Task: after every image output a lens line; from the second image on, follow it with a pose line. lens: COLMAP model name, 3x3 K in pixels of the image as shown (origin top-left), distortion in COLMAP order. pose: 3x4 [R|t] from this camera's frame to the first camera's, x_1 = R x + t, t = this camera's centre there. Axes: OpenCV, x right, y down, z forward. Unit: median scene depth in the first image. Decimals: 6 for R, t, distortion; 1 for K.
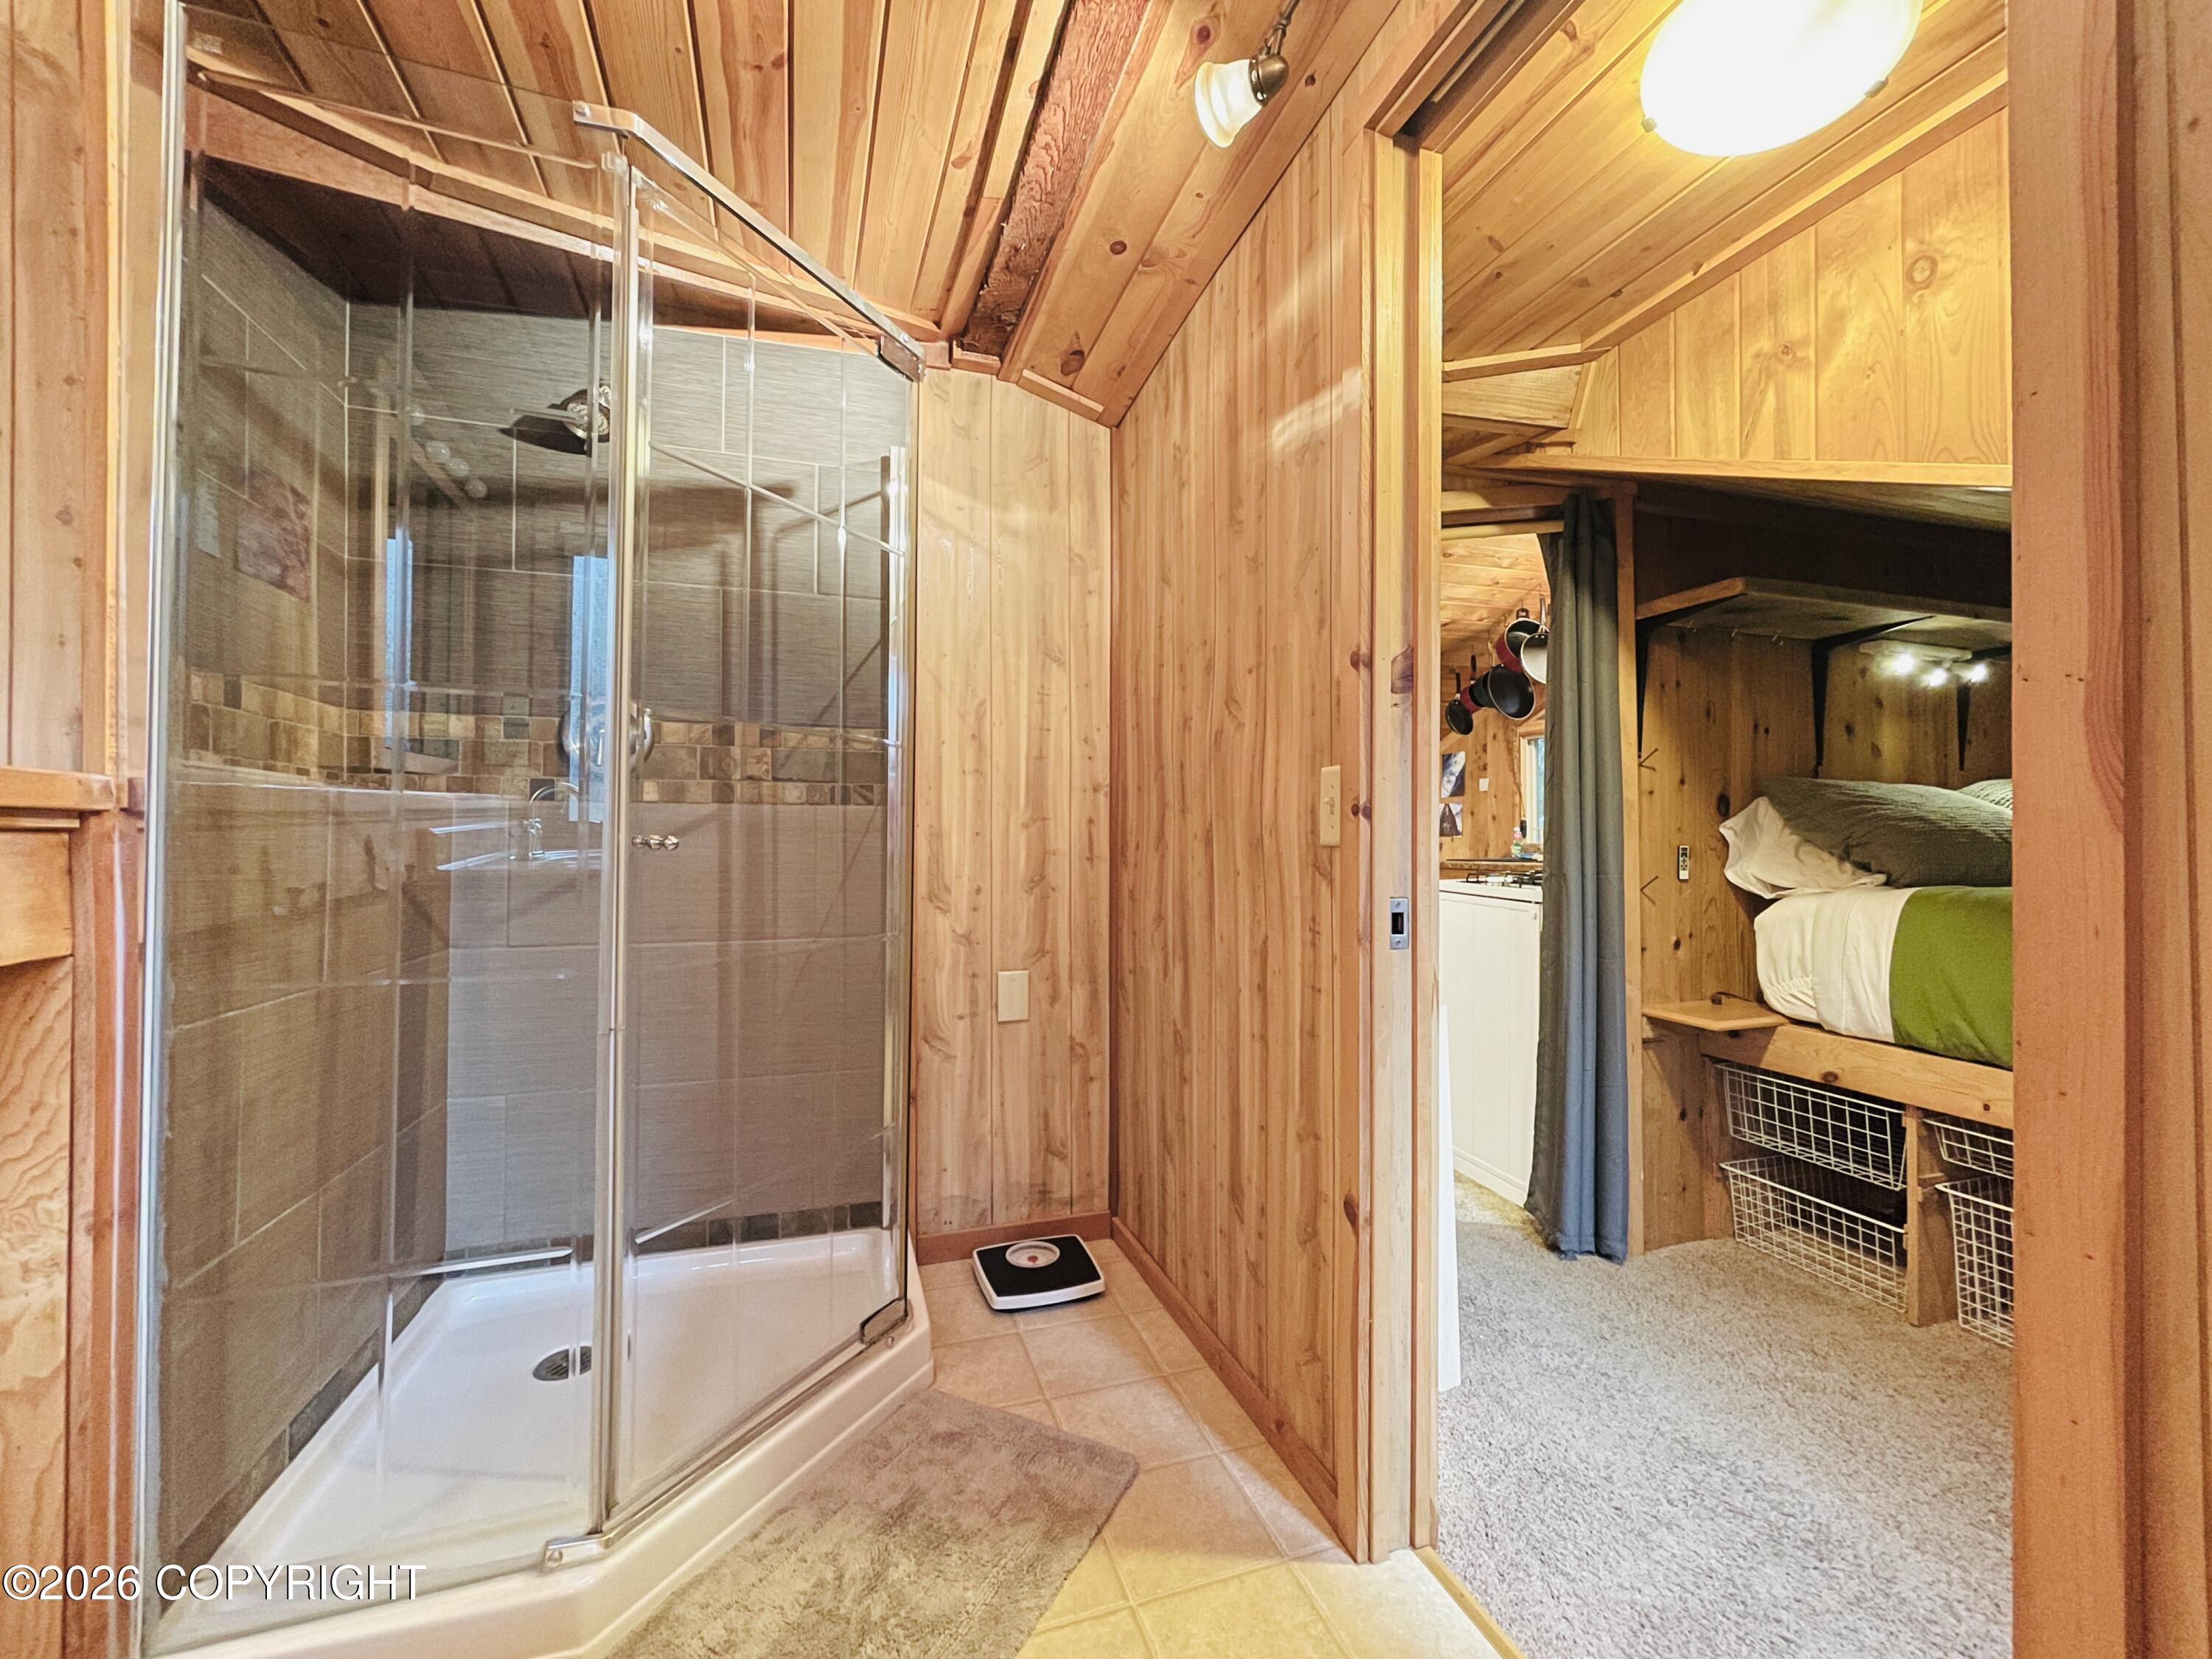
lens RADIAL K [[891.4, 0, 1105.1], [0, 891.4, 836.7], [0, 0, 1]] dist [-0.003214, 0.001766]
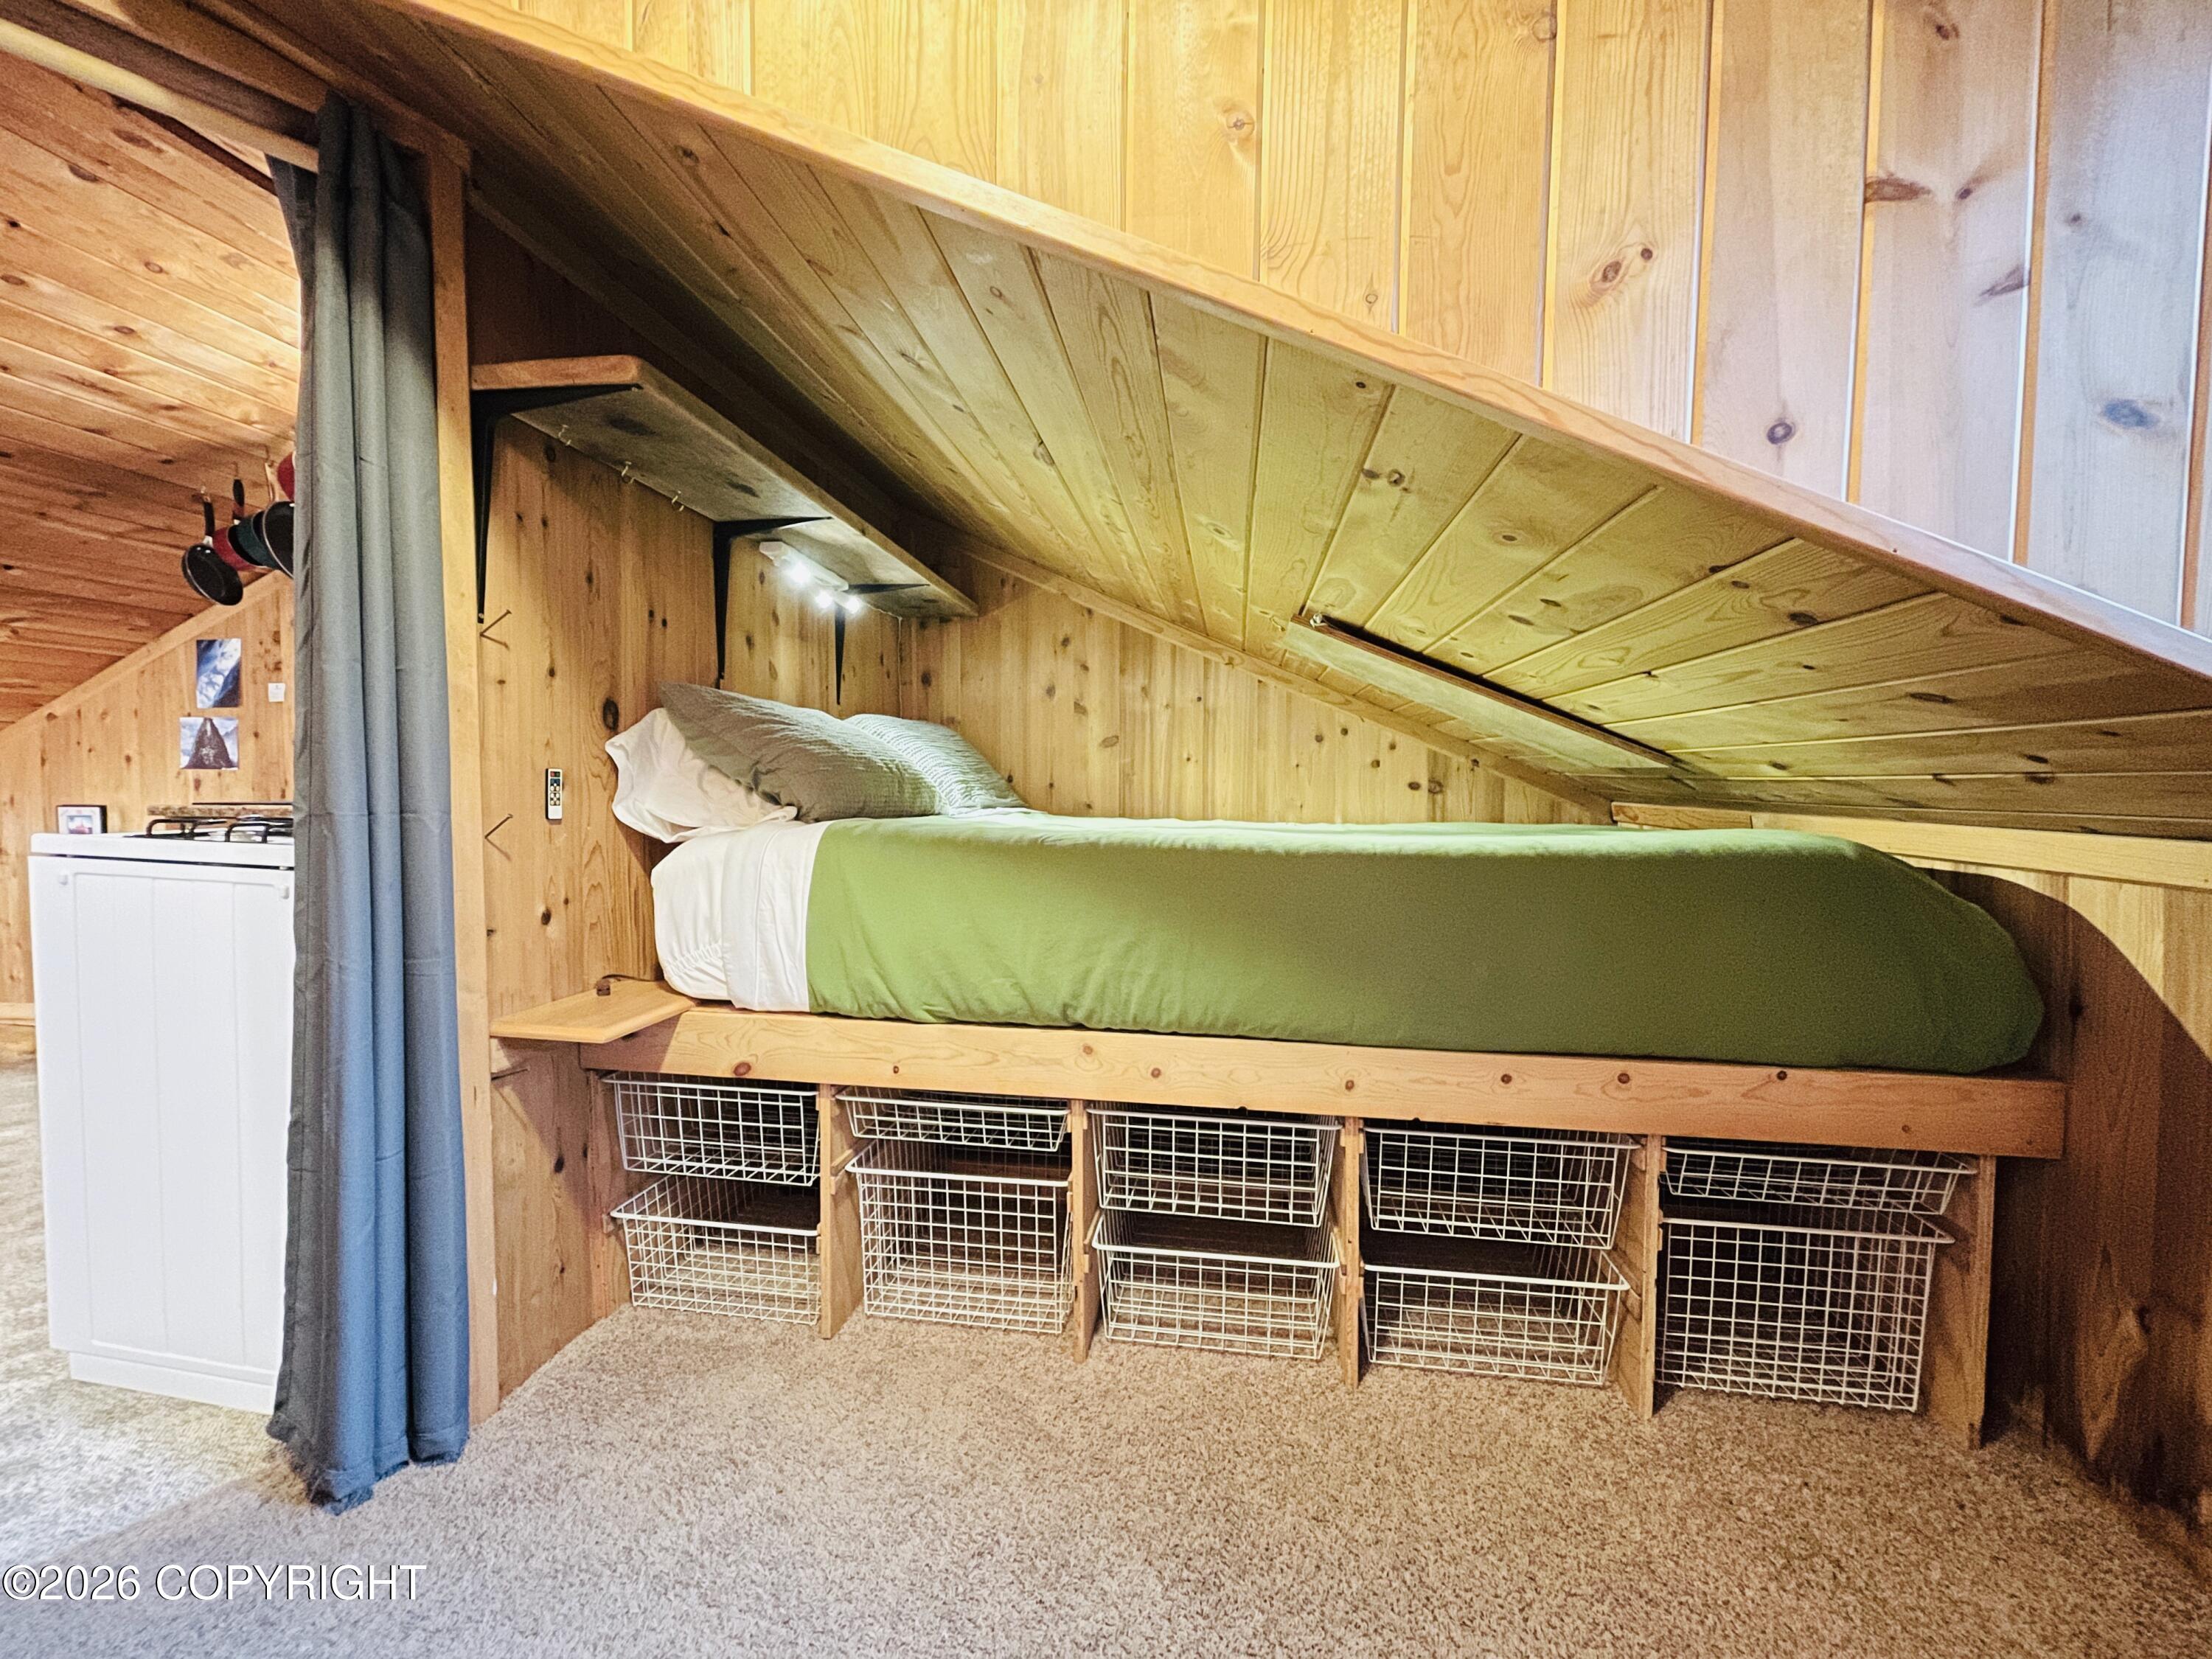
lens RADIAL K [[891.4, 0, 1111.6], [0, 891.4, 833.2], [0, 0, 1]] dist [-0.003214, 0.001766]
pose [[0.439449, -0.030207, 0.897759, 0.235316], [-0.015468, 0.999032, 0.041186, 0.024756], [-0.898134, -0.031985, 0.438557, 0.335004]]
